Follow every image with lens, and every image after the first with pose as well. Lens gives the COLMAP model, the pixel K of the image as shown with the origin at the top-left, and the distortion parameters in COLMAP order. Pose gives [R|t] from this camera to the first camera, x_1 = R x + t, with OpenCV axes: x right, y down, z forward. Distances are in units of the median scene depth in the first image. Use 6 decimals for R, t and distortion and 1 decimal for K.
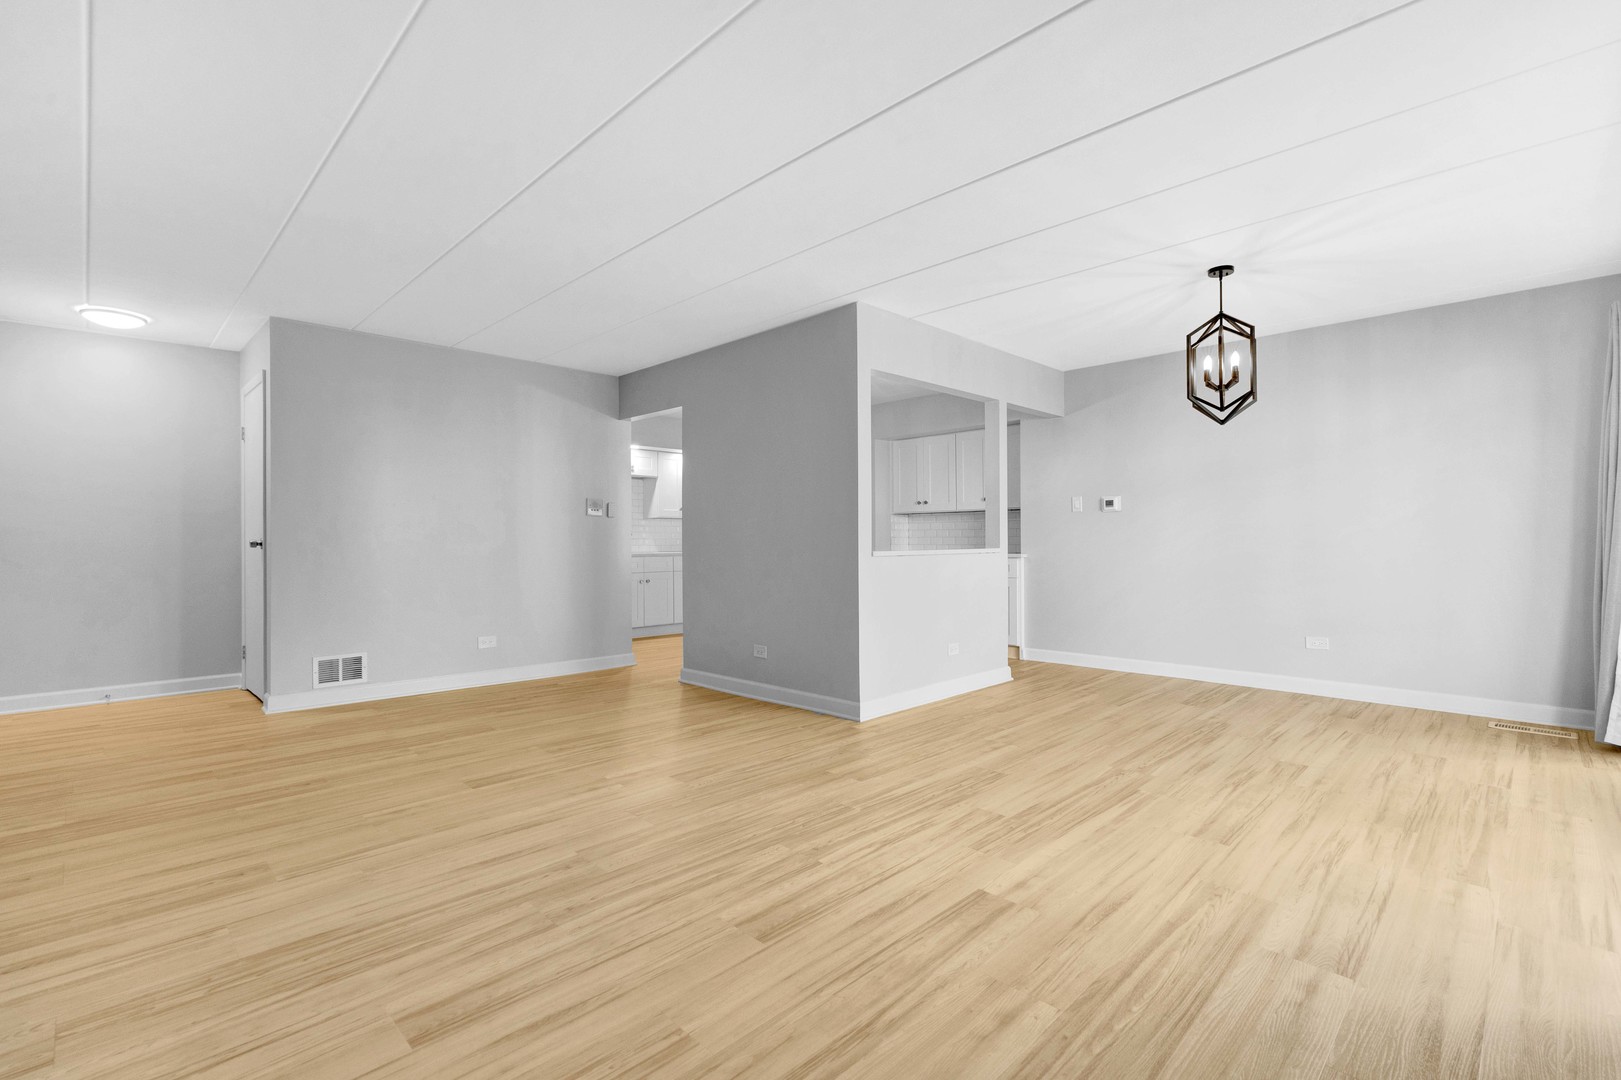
lens RADIAL K [[727.7, 0, 810.5], [0, 727.7, 540.0], [0, 0, 1]] dist [-0.003587, 0.000370]
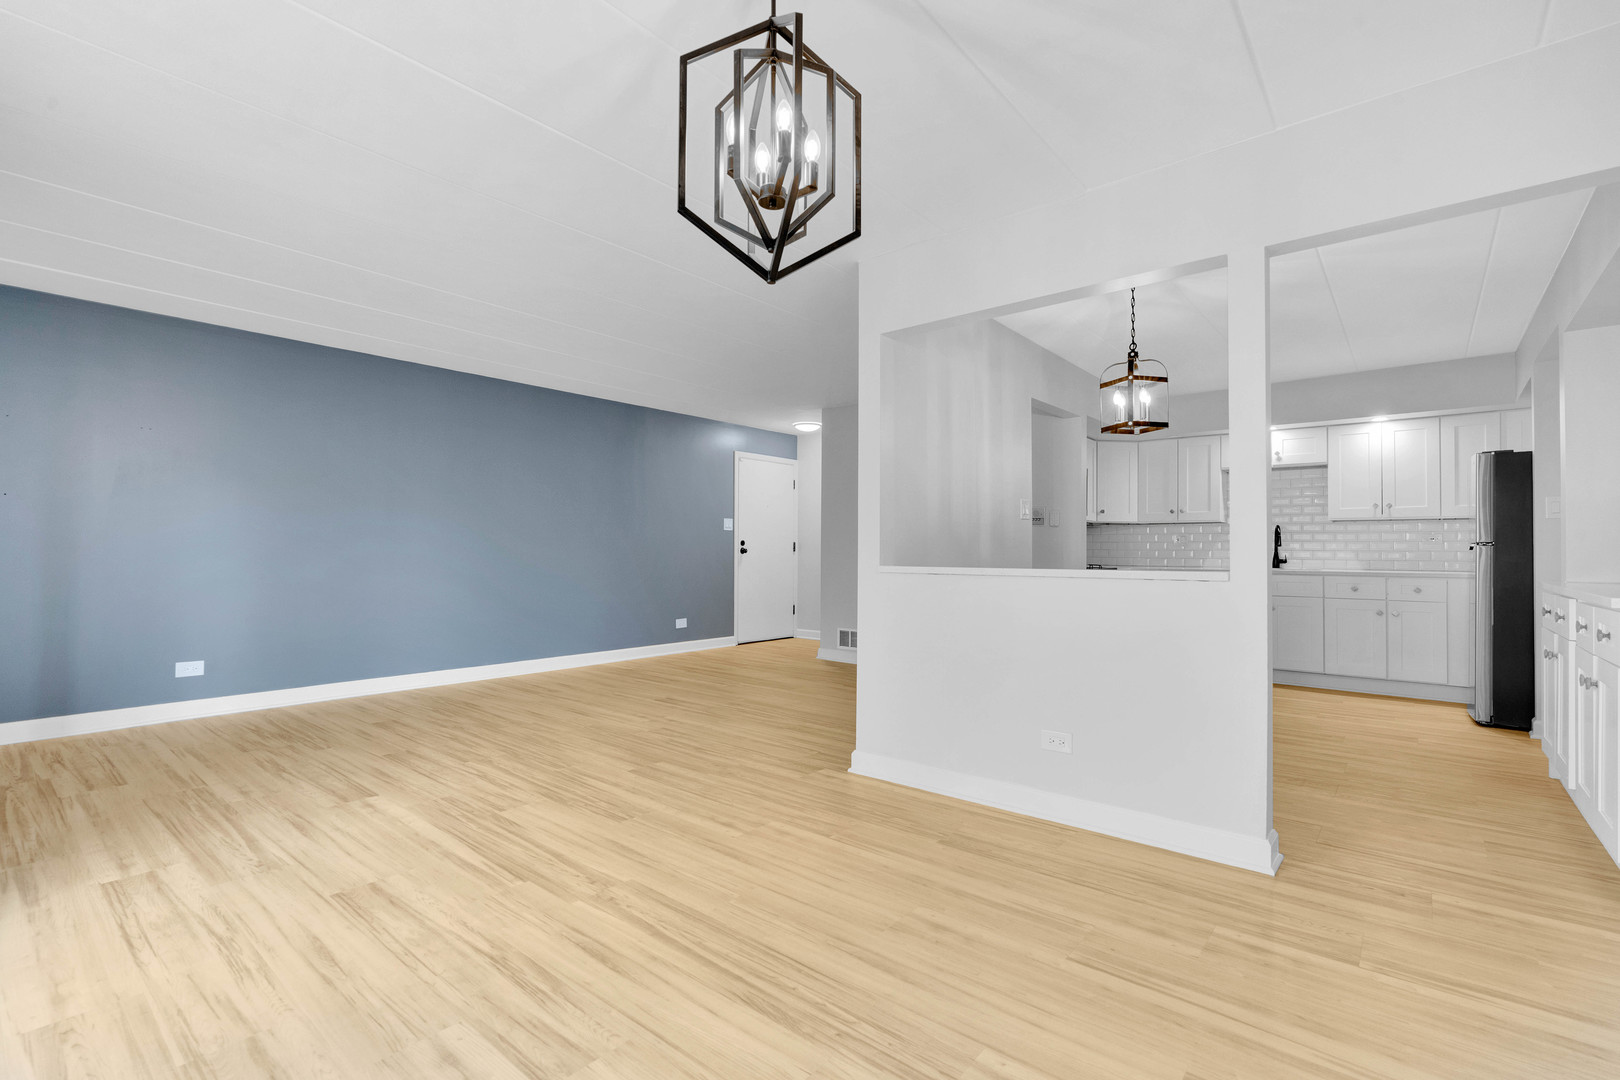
lens RADIAL K [[727.3, 0, 810.0], [0, 727.3, 540.0], [0, 0, 1]] dist [-0.003587, 0.000370]
pose [[0.086084, -0.011521, -0.996221, 1.458659], [-0.004357, 0.999919, -0.011940, -0.003867], [0.996278, 0.005368, 0.086027, 1.451740]]
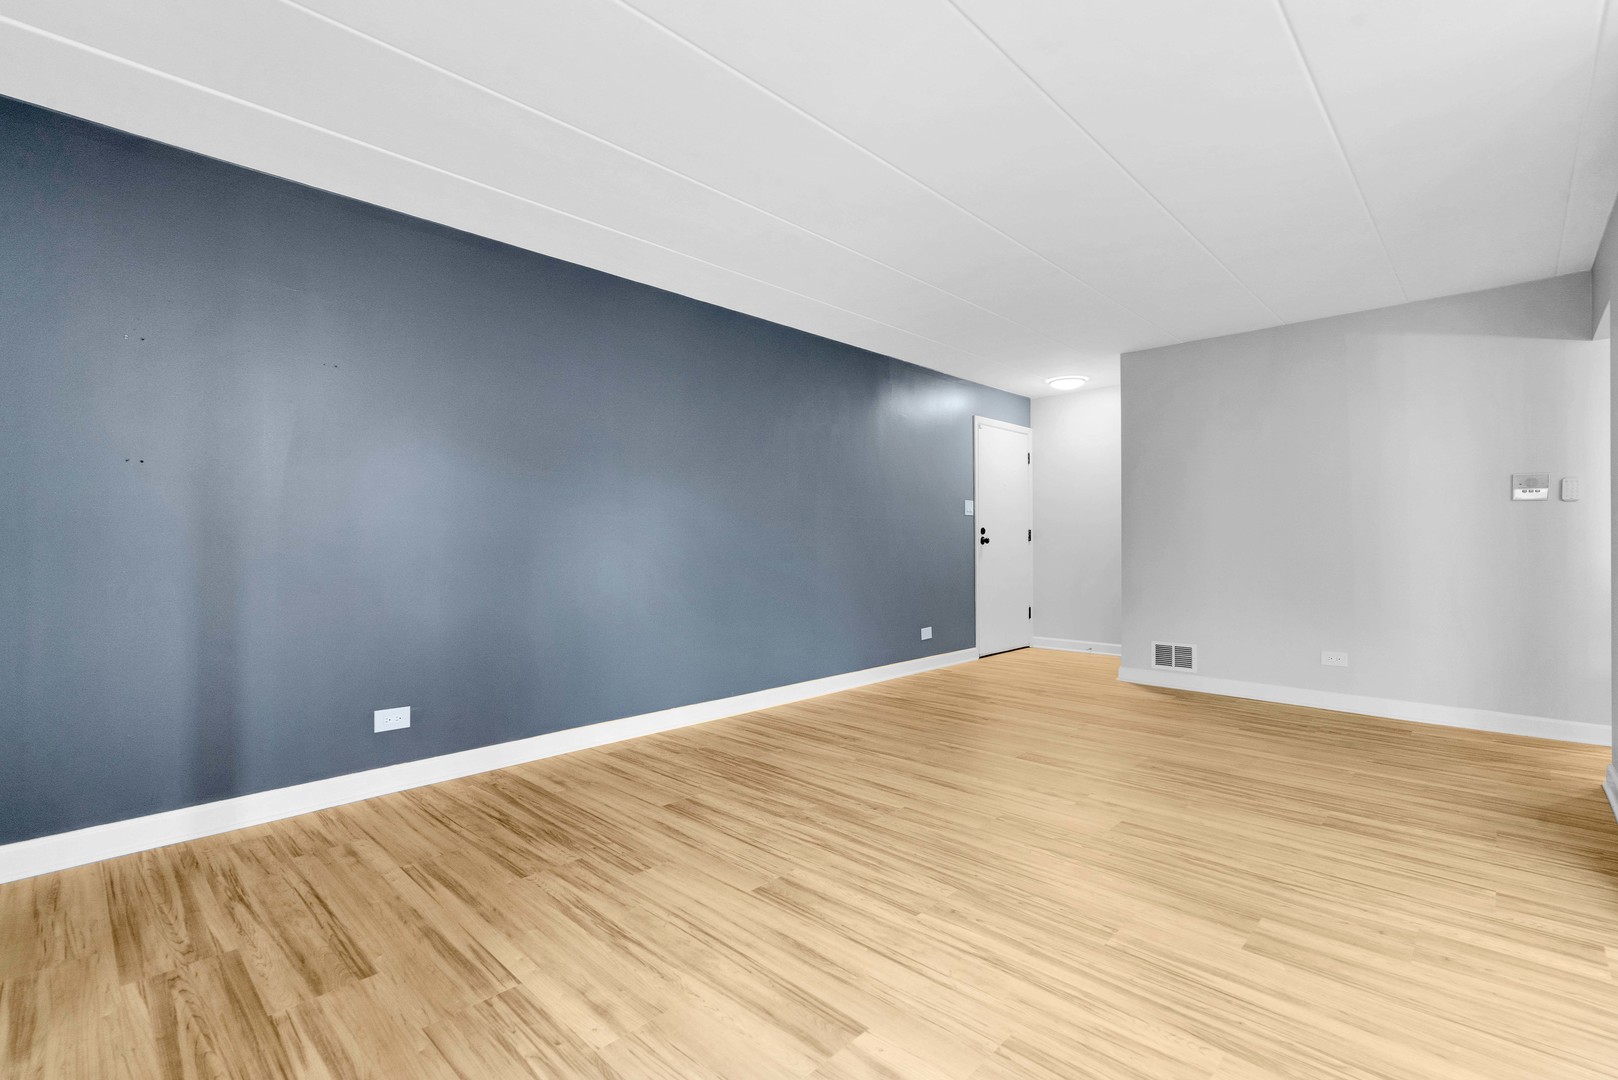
lens RADIAL K [[726.4, 0, 809.0], [0, 726.4, 540.0], [0, 0, 1]] dist [-0.003587, 0.000370]
pose [[0.017336, 0.001153, -0.999849, 0.800913], [0.005048, 0.999986, 0.001241, -0.002113], [0.999837, -0.005069, 0.017330, 0.790001]]
